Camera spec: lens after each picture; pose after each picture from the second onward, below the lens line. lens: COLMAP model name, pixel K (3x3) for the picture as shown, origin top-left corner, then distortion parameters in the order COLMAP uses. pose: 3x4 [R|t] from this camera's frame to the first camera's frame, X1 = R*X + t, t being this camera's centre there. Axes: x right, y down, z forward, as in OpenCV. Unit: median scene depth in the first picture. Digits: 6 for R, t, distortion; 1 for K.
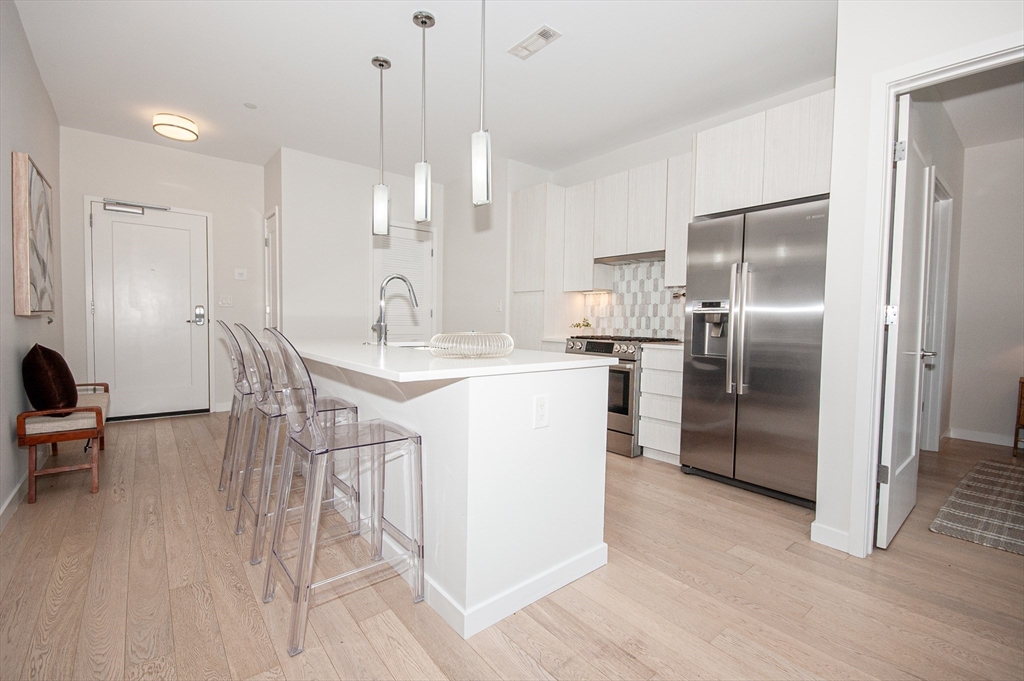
lens RADIAL K [[449.4, 0, 507.2], [0, 449.4, 338.2], [0, 0, 1]] dist [0.006668, -0.011553]
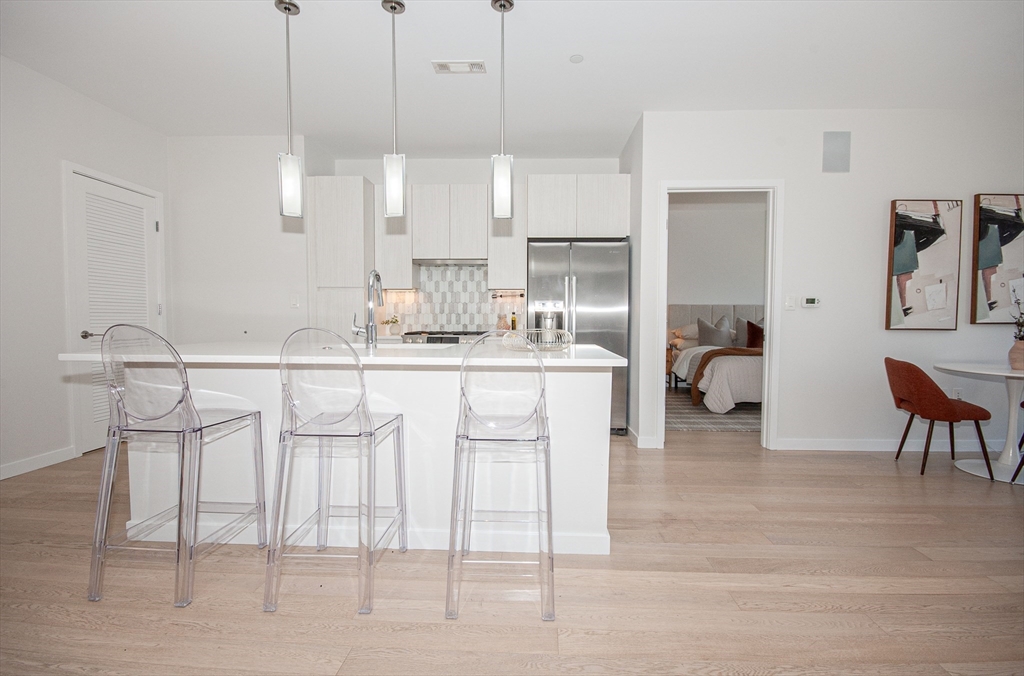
lens RADIAL K [[449.4, 0, 522.7], [0, 449.4, 339.9], [0, 0, 1]] dist [0.006668, -0.011553]
pose [[0.669104, -0.048058, 0.741613, -0.437148], [0.035150, 0.998837, 0.033013, -0.011981], [-0.742337, 0.003978, 0.670015, 0.097094]]
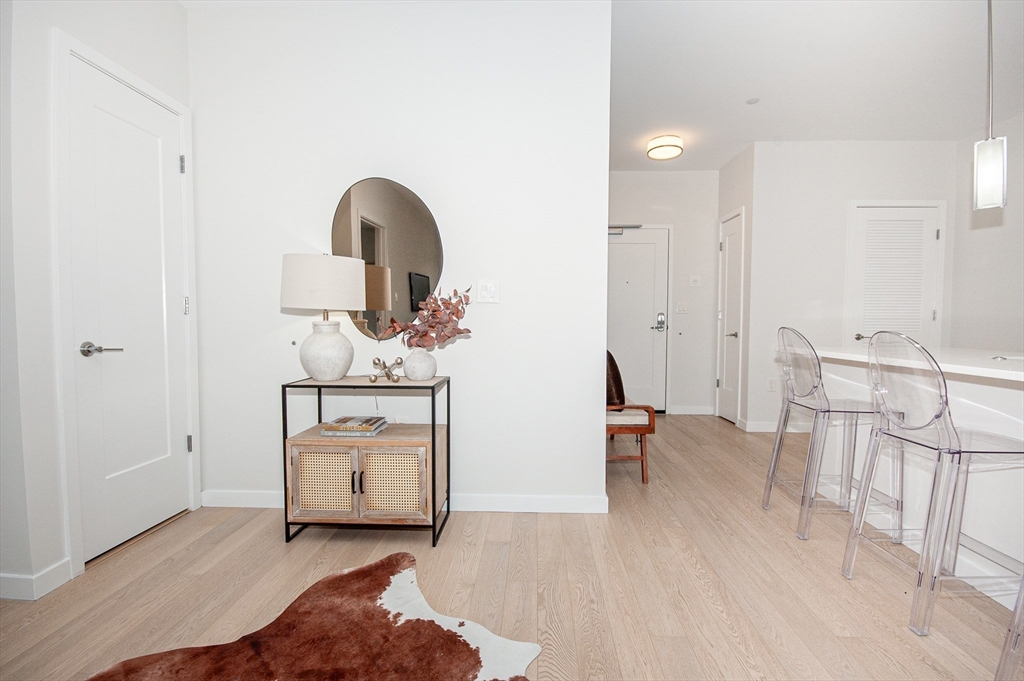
lens RADIAL K [[449.4, 0, 520.6], [0, 449.4, 343.0], [0, 0, 1]] dist [0.006668, -0.011553]
pose [[0.750089, 0.014902, -0.661169, -0.259511], [-0.013805, 0.999881, 0.006875, -0.005013], [0.661193, 0.003970, 0.750205, -0.030235]]
